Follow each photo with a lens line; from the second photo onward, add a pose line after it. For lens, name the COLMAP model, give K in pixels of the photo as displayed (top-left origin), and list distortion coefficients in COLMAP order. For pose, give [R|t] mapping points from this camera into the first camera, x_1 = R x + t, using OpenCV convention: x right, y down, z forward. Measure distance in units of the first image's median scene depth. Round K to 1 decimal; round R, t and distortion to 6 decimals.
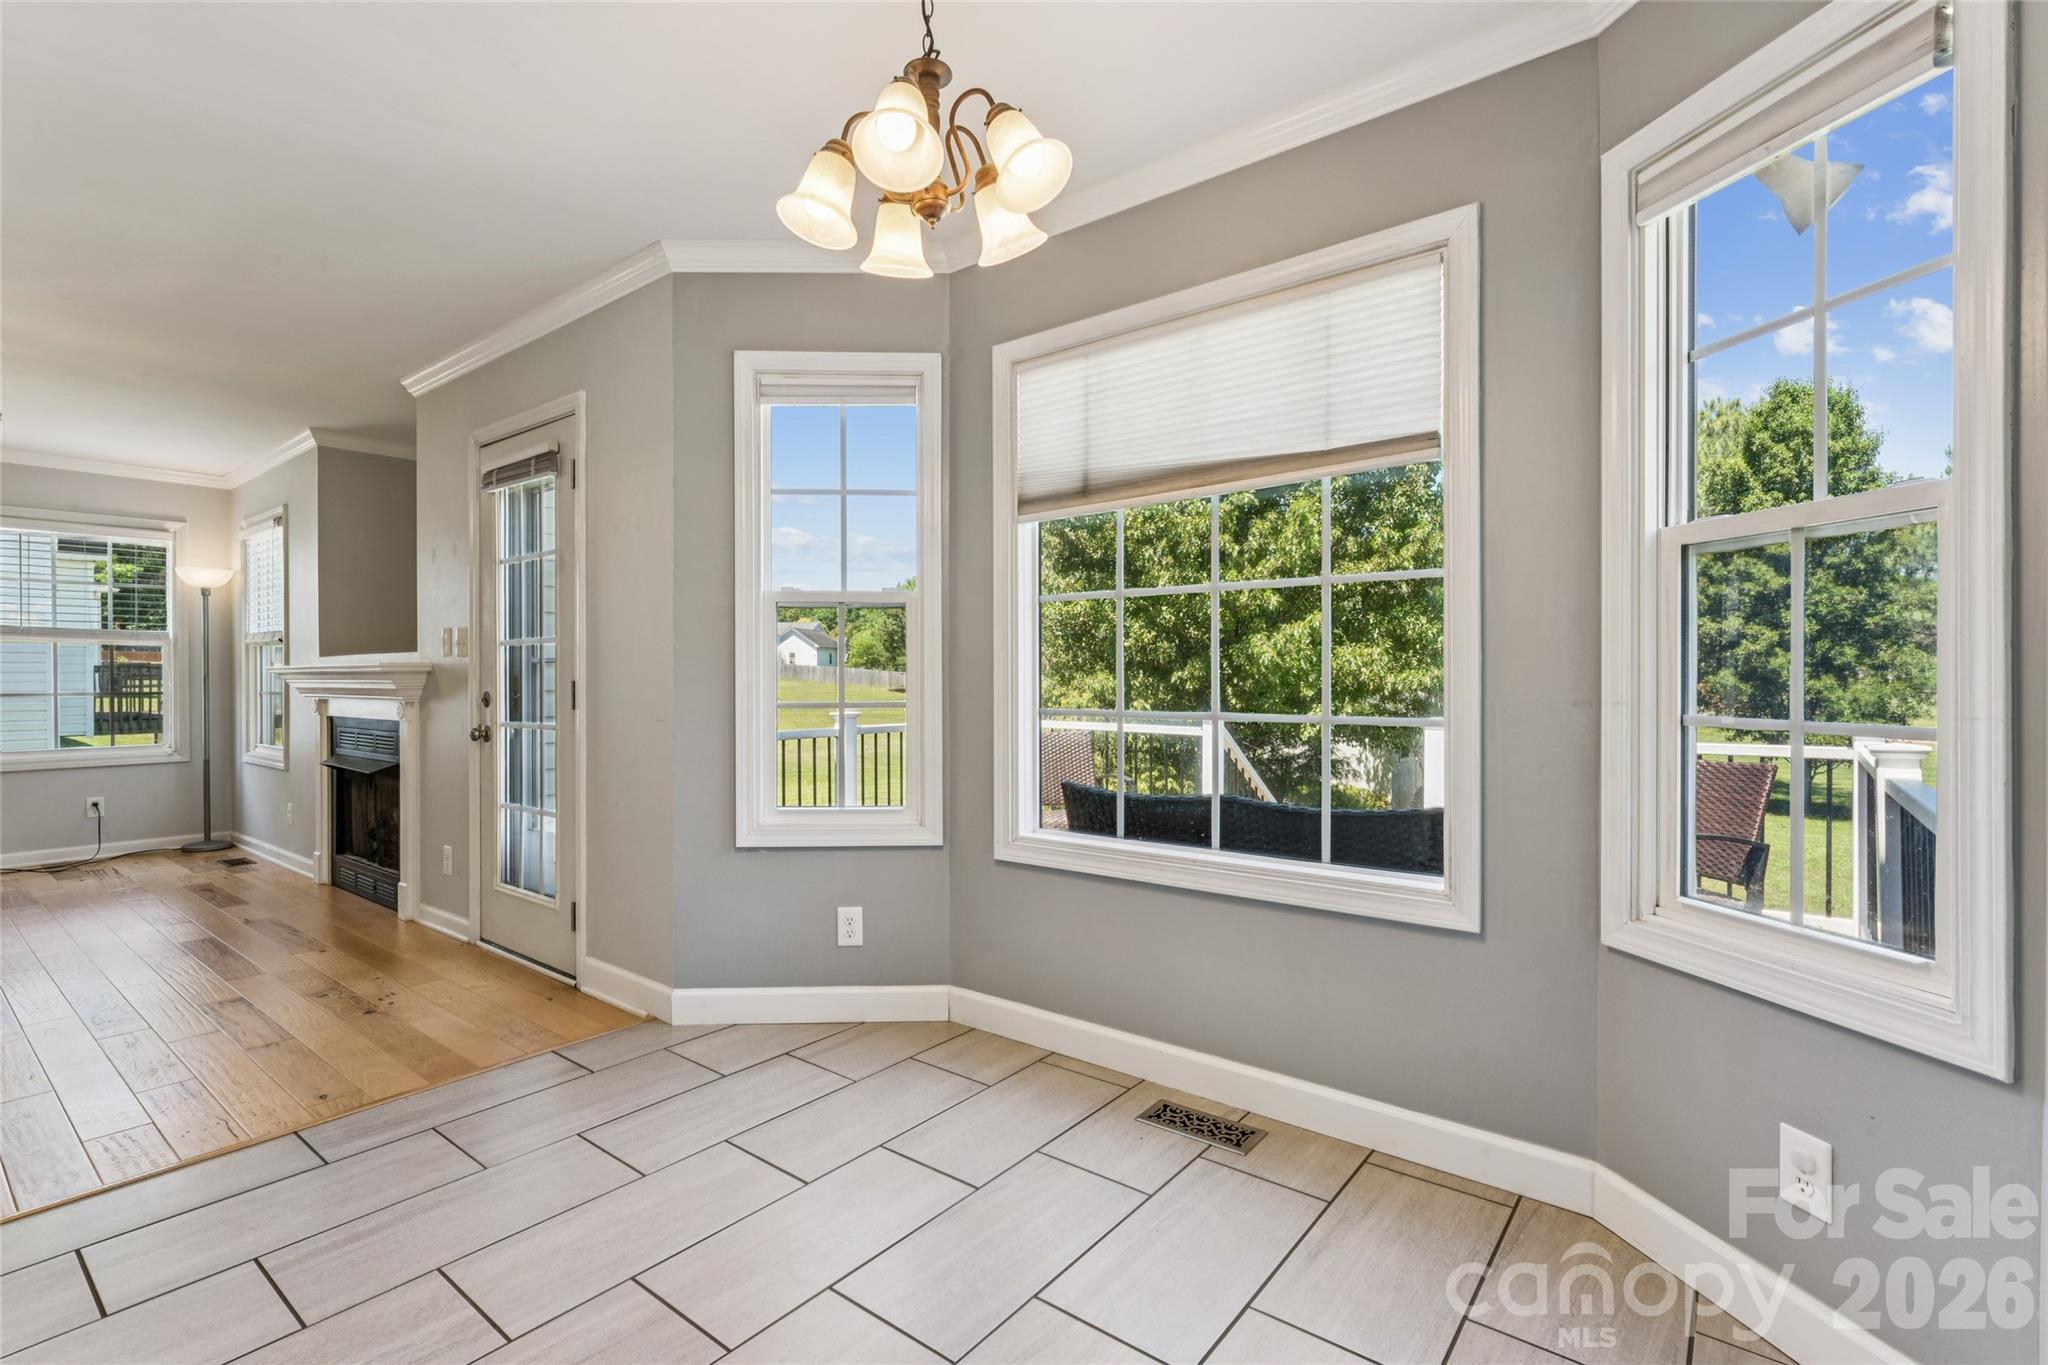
lens RADIAL K [[937.3, 0, 1025.5], [0, 937.3, 681.2], [0, 0, 1]] dist [-0.001525, 0.000678]
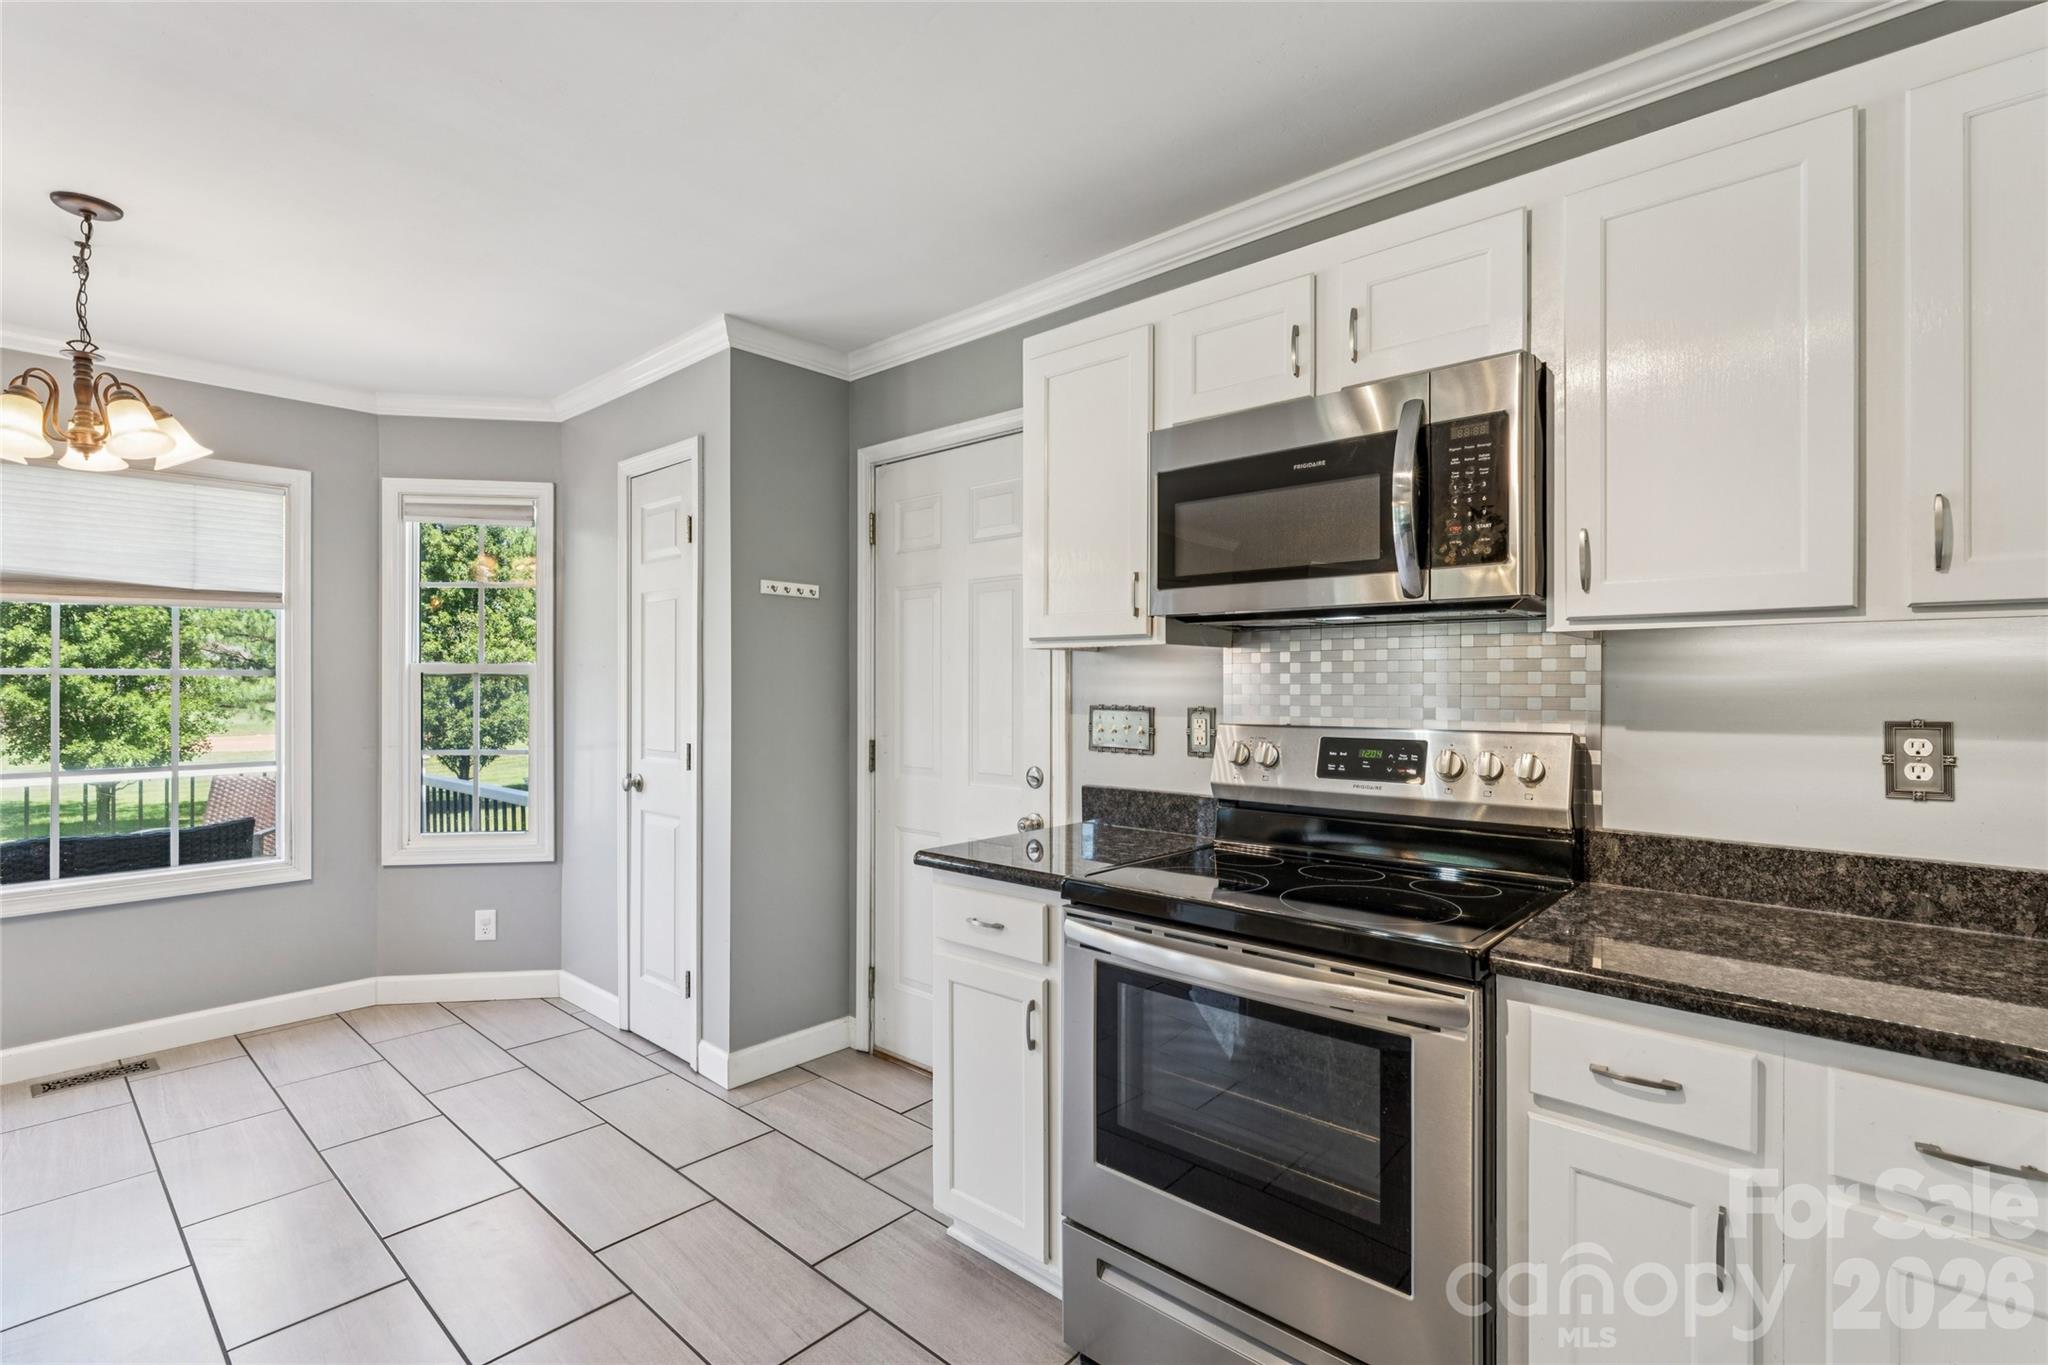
lens RADIAL K [[937.3, 0, 1025.5], [0, 937.3, 681.2], [0, 0, 1]] dist [-0.001525, 0.000678]
pose [[0.066559, 0.005741, 0.997766, -0.822085], [0.004230, 0.999973, -0.006036, -0.062976], [-0.997774, 0.004622, 0.066532, -0.328526]]
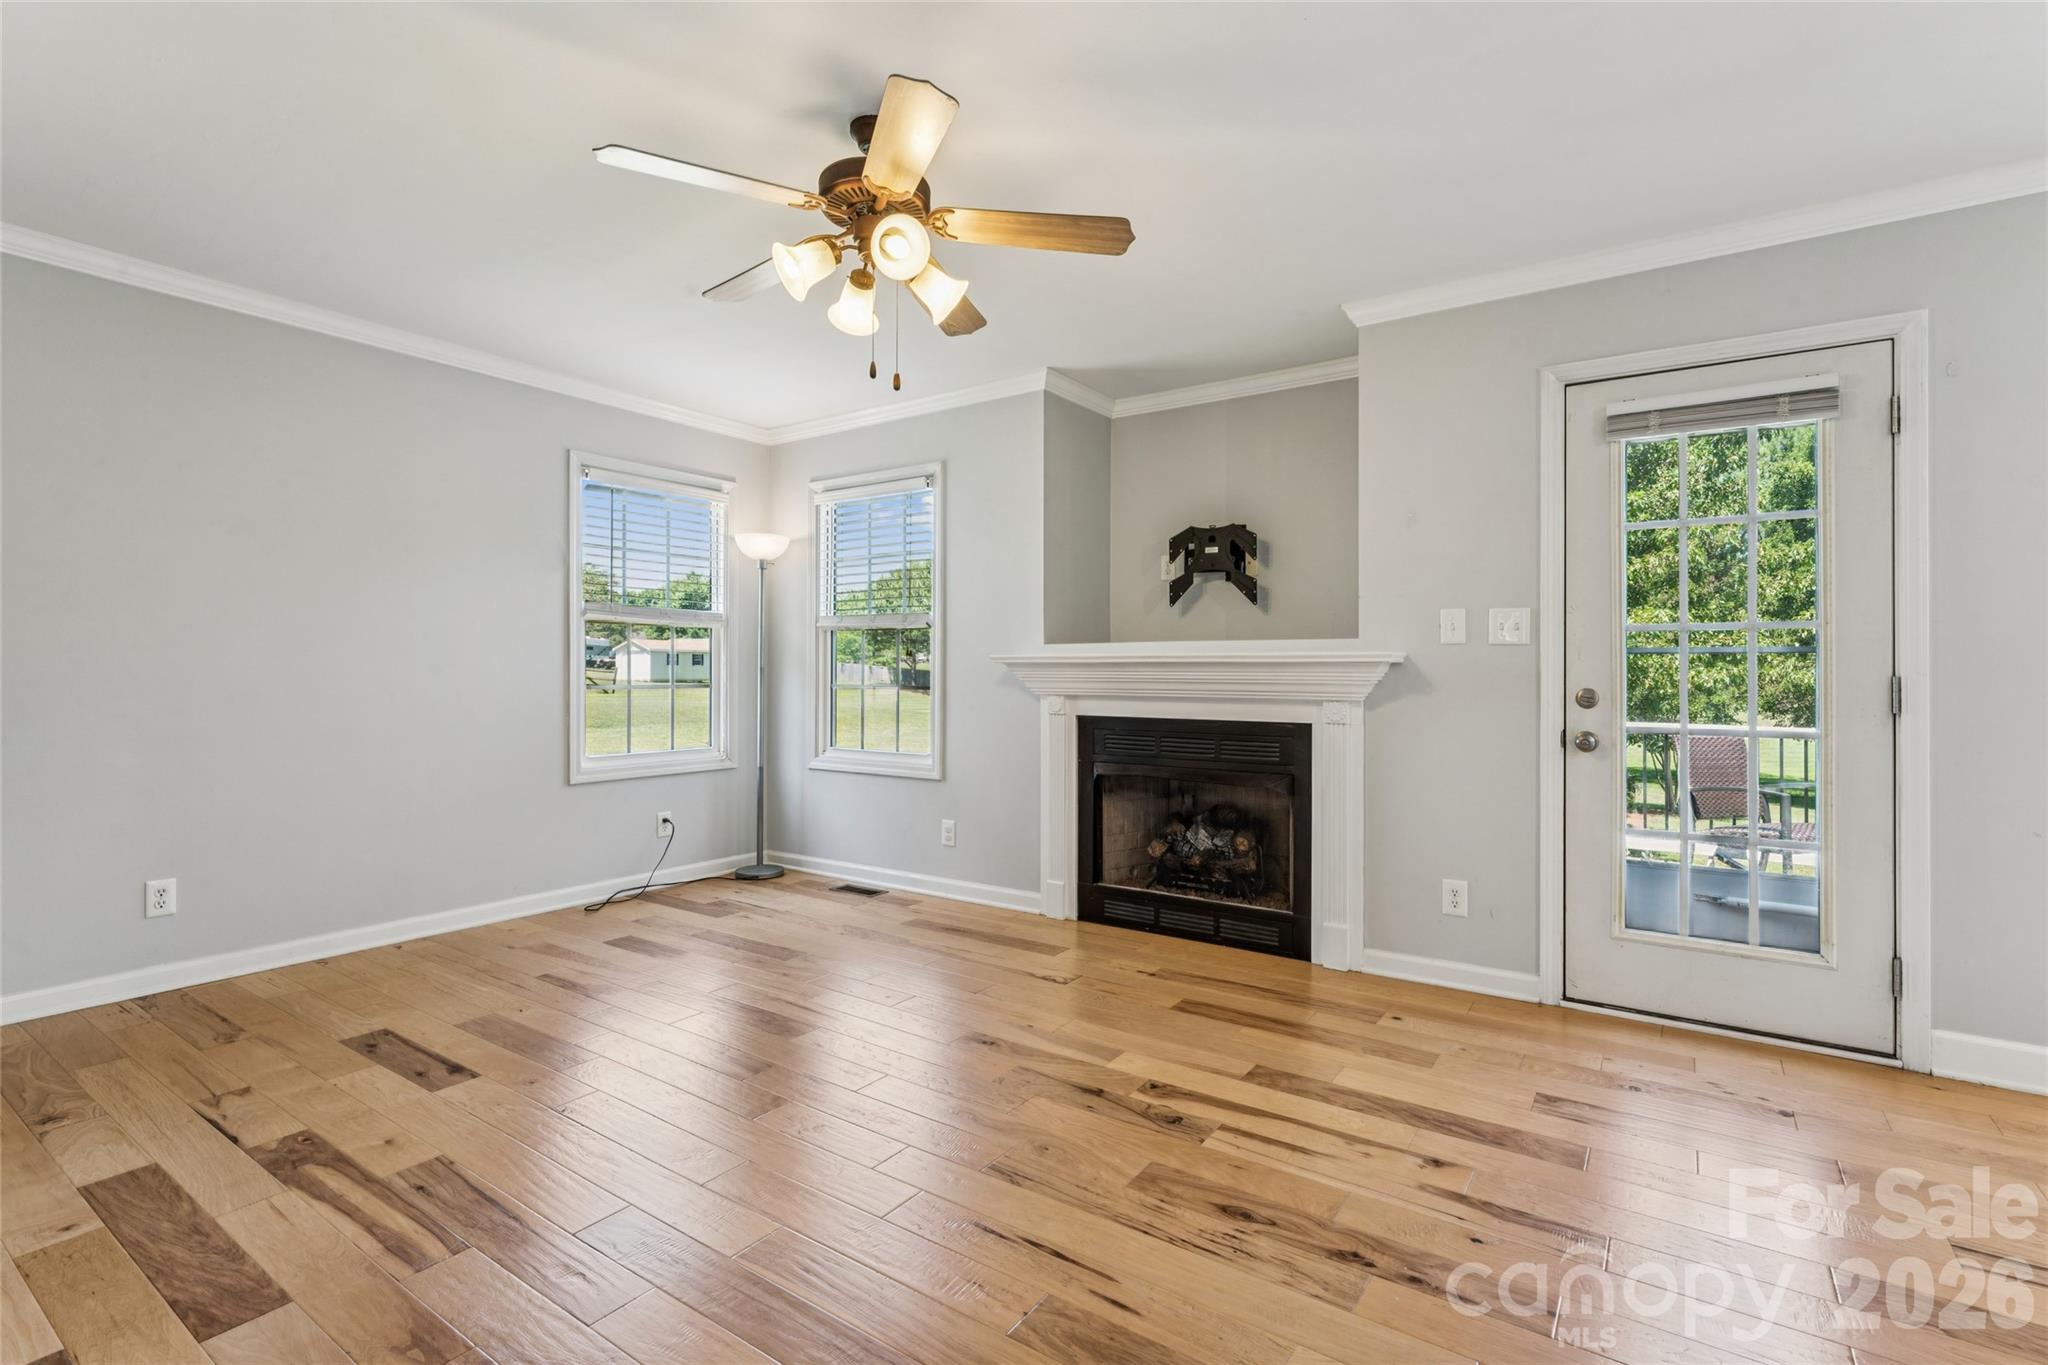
lens RADIAL K [[947.3, 0, 1029.7], [0, 947.3, 664.8], [0, 0, 1]] dist [-0.001291, -0.000639]
pose [[0.997836, 0.008143, 0.065252, -1.417037], [-0.007431, 0.999910, -0.011147, 0.003680], [-0.065337, 0.010638, 0.997807, 0.285429]]
